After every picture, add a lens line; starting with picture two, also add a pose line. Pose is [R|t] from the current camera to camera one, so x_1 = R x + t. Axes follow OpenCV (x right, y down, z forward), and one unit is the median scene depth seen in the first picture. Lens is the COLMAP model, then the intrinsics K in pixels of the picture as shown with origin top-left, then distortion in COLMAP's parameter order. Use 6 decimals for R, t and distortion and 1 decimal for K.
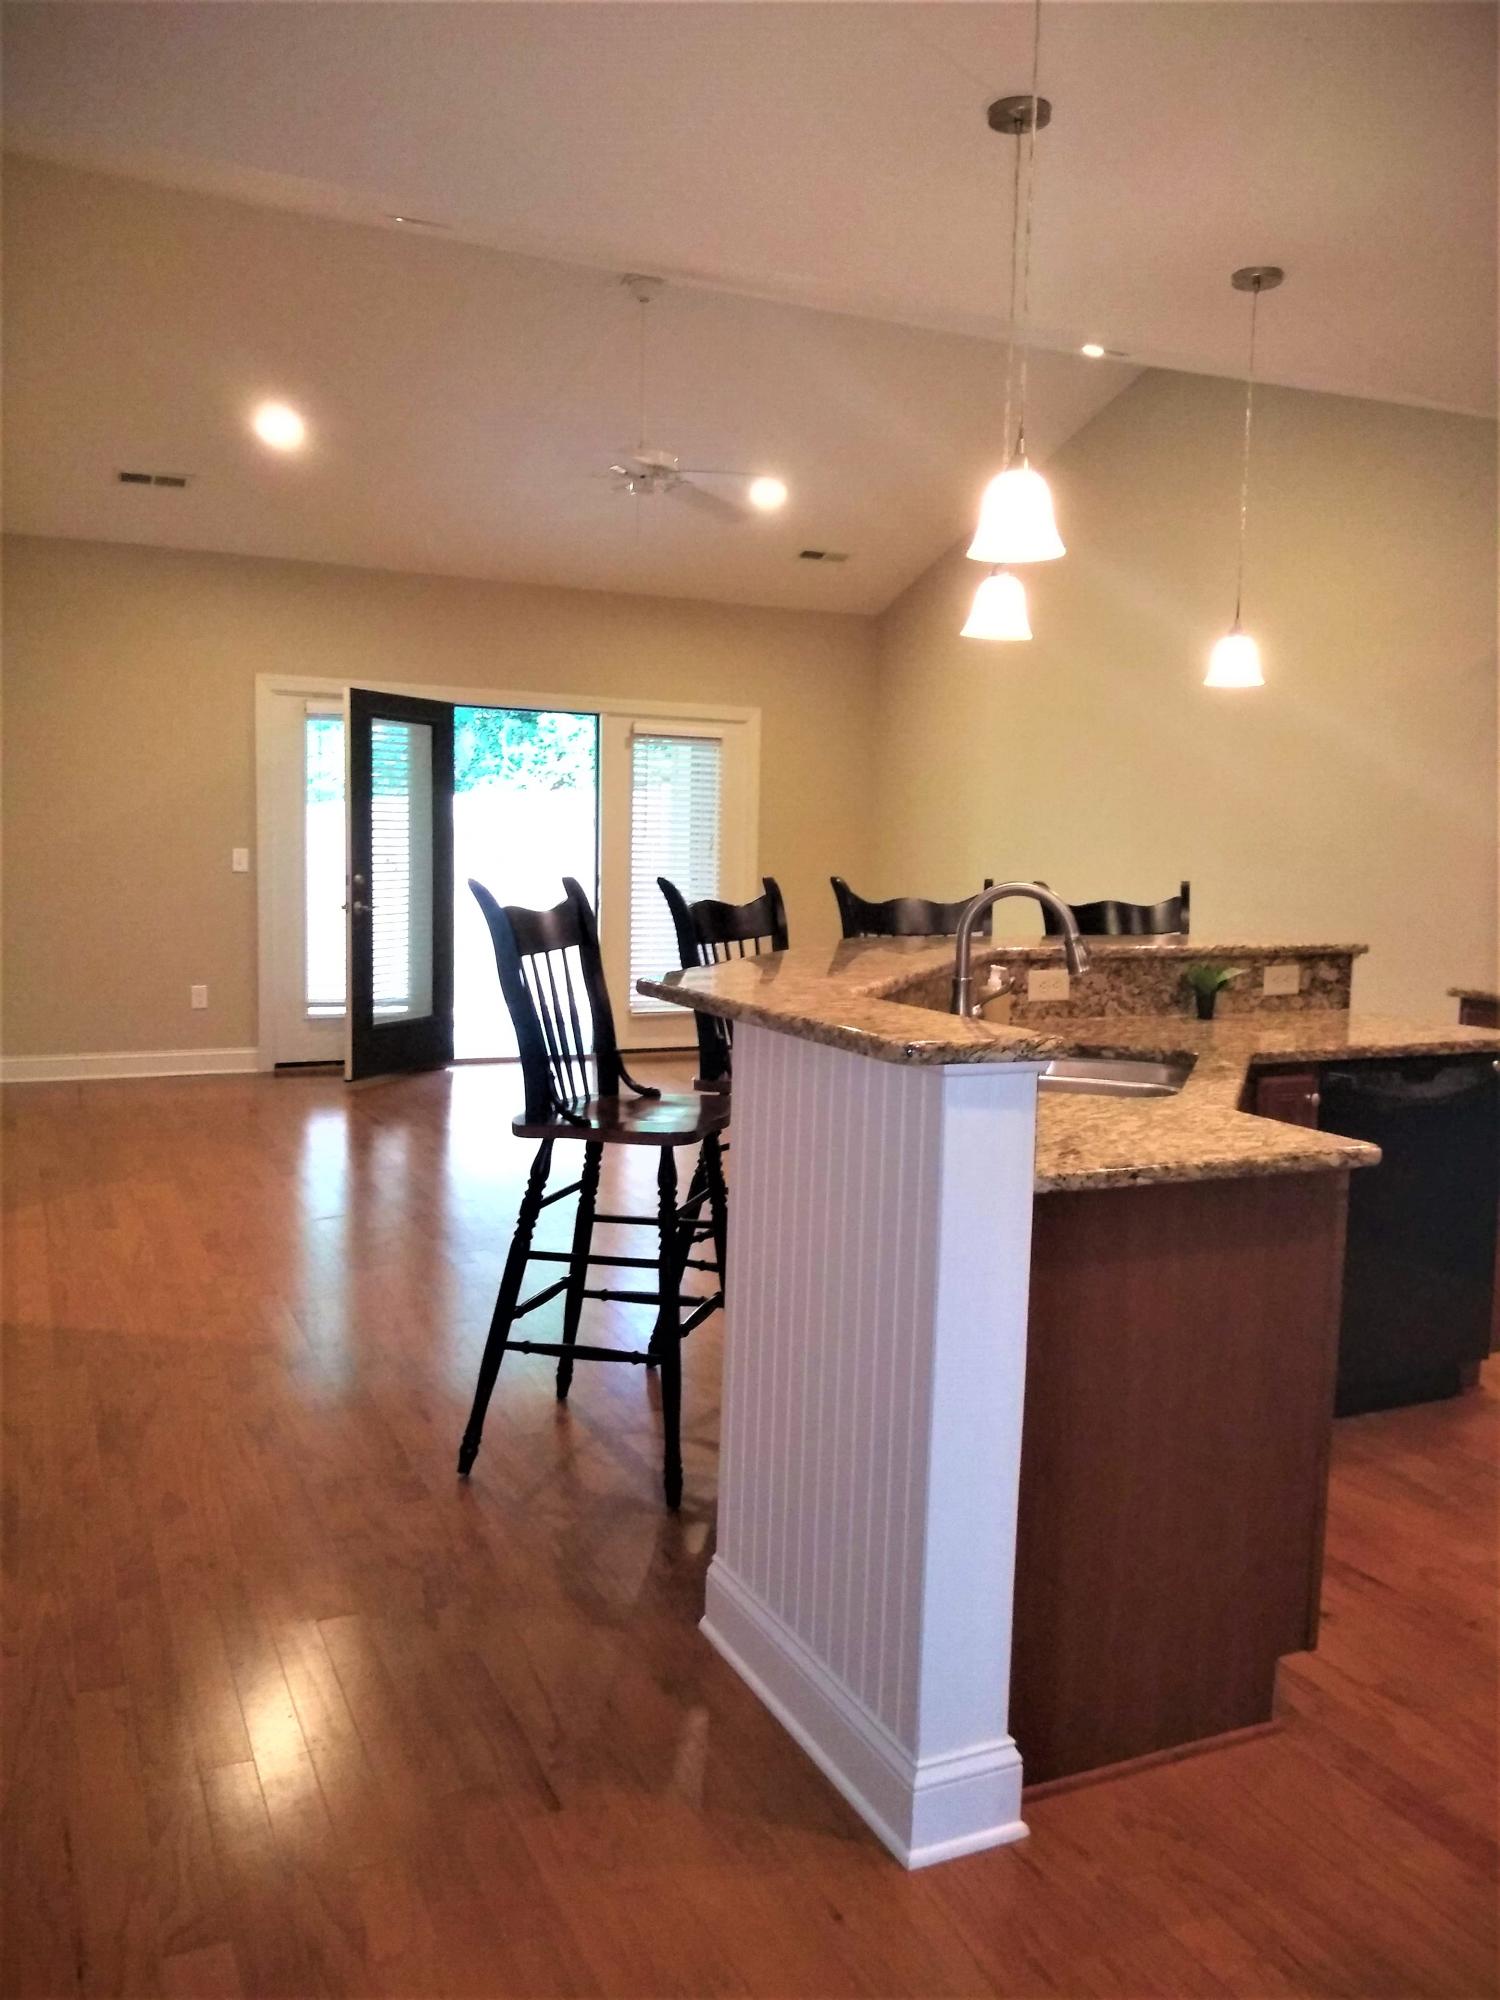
lens RADIAL K [[1584.9, 0, 741.8], [0, 1584.9, 994.5], [0, 0, 1]] dist [0.016313, -0.000908]
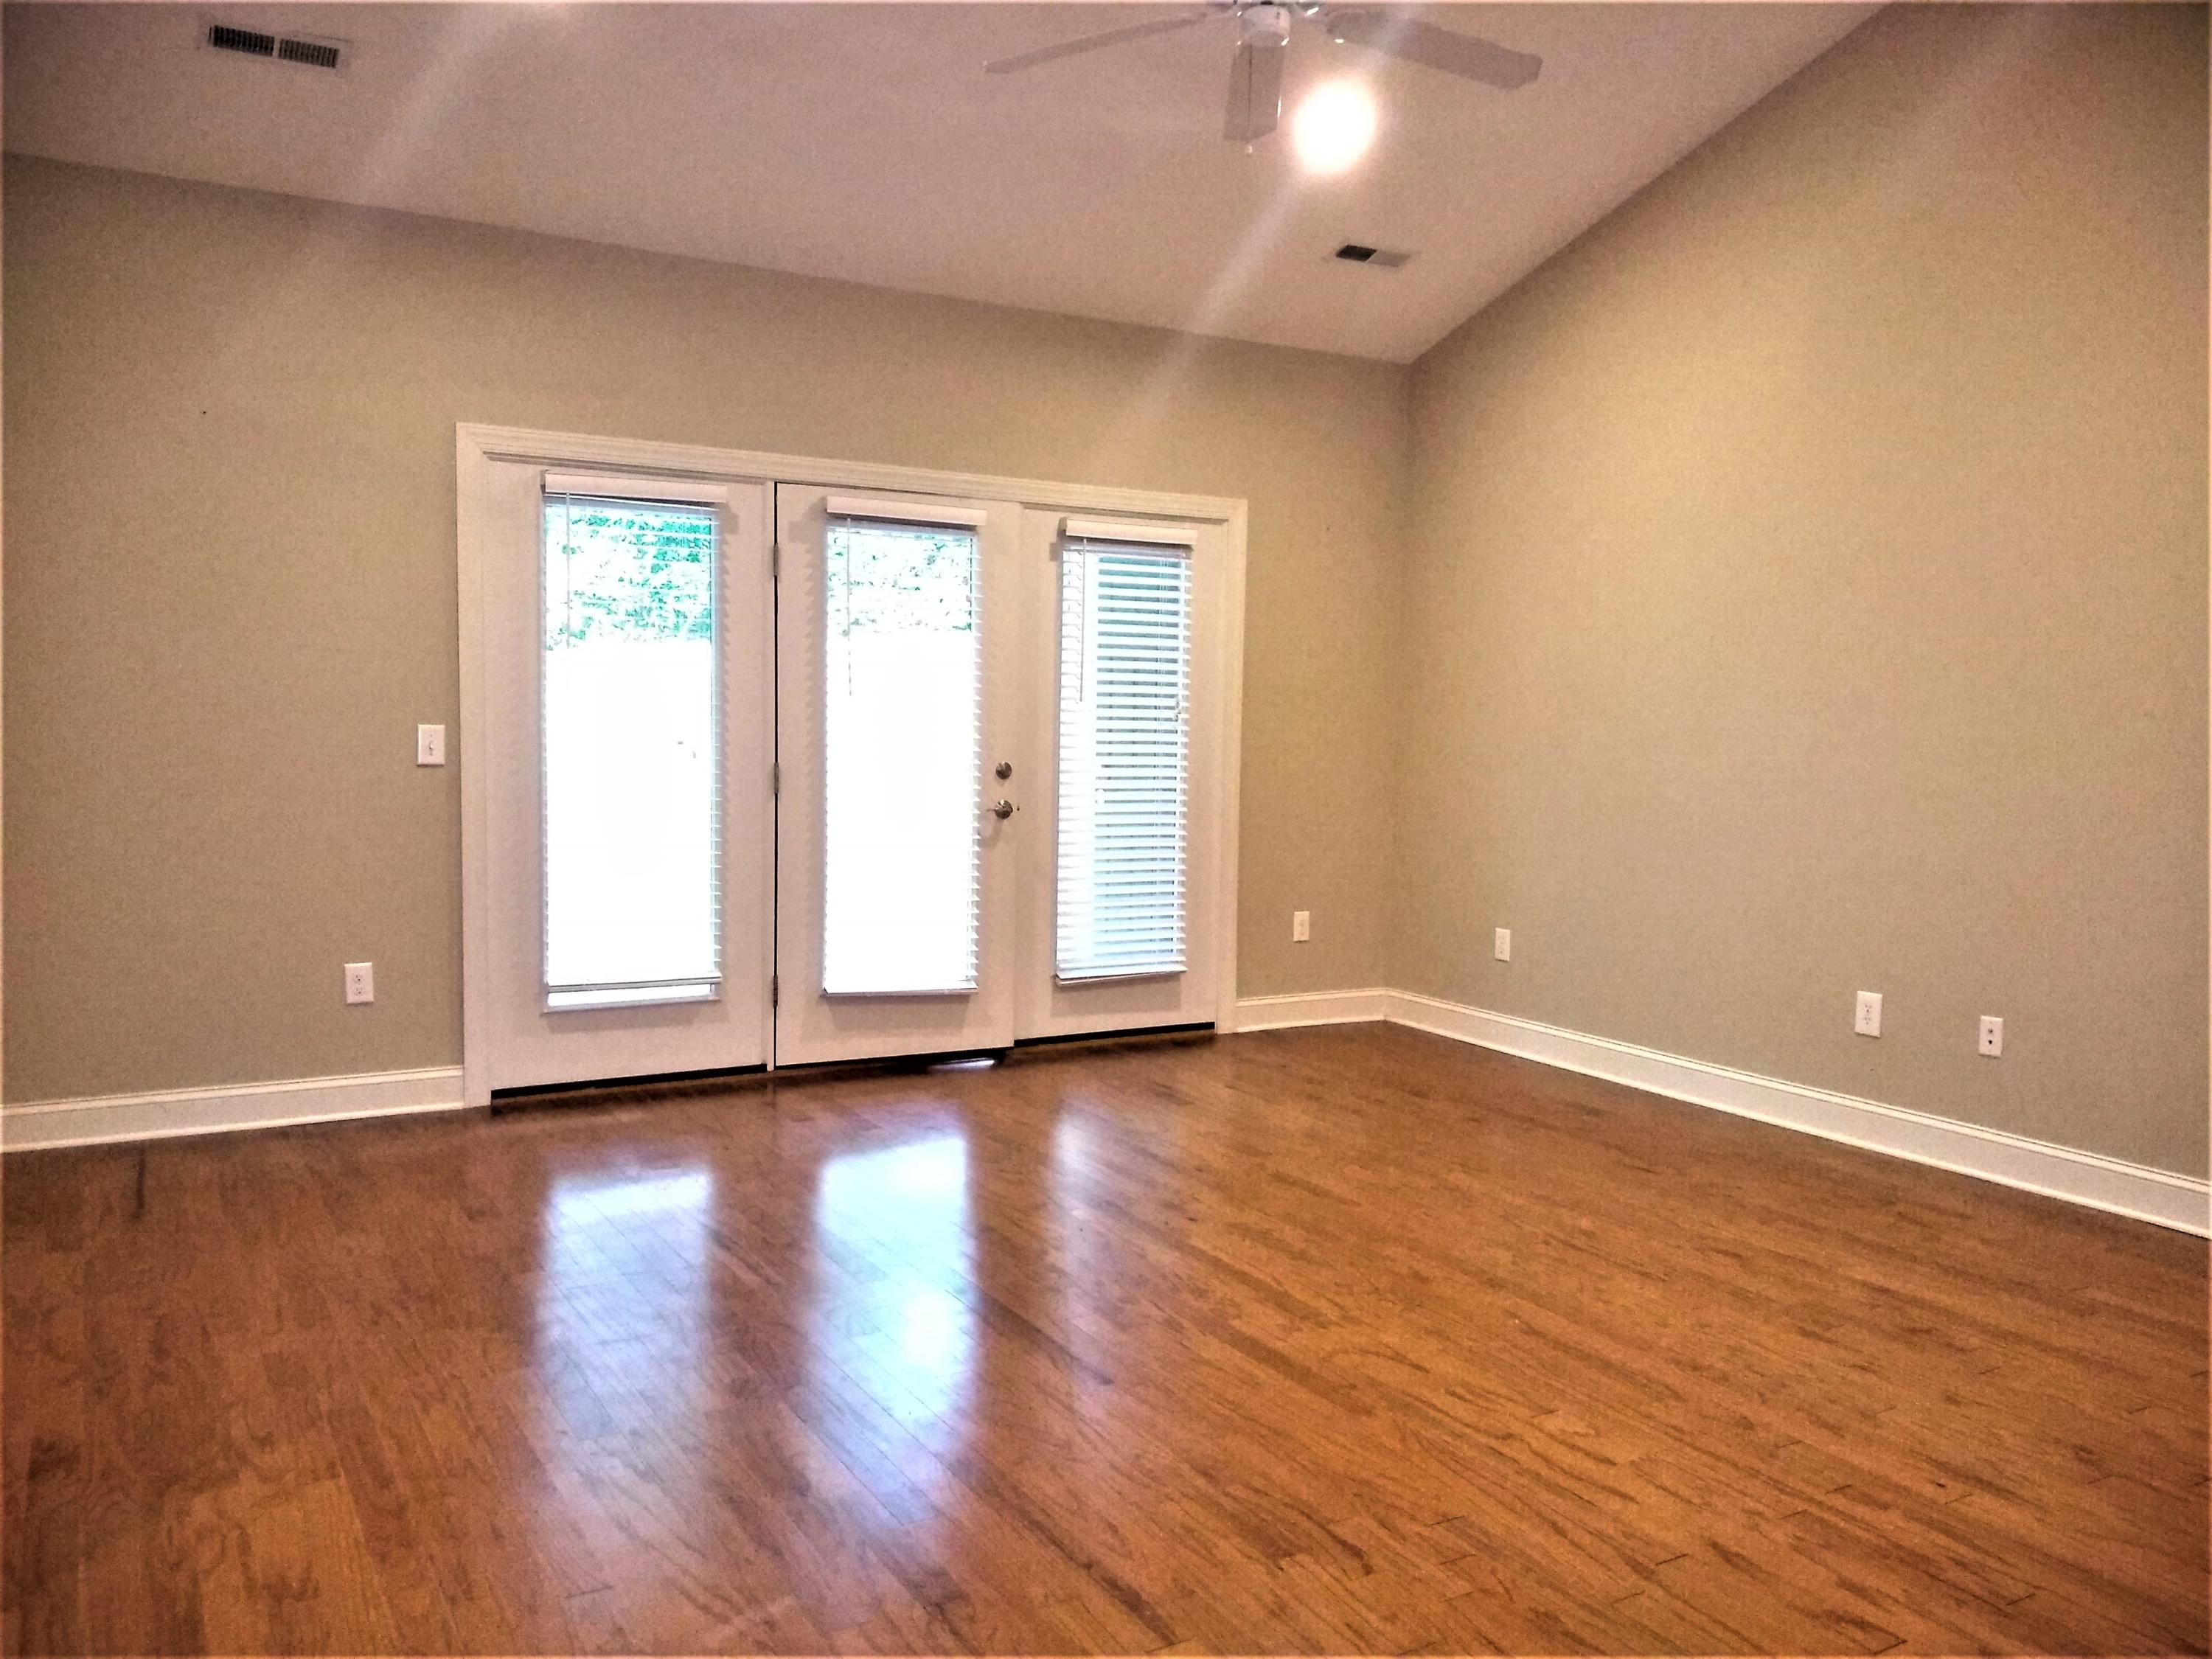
lens RADIAL K [[1752.9, 0, 1111.2], [0, 1752.9, 843.3], [0, 0, 1]] dist [0.016313, -0.000908]
pose [[0.992865, -0.014425, 0.118369, -0.142863], [0.016289, 0.999758, -0.014800, -0.034310], [-0.118127, 0.016622, 0.992859, 0.329060]]
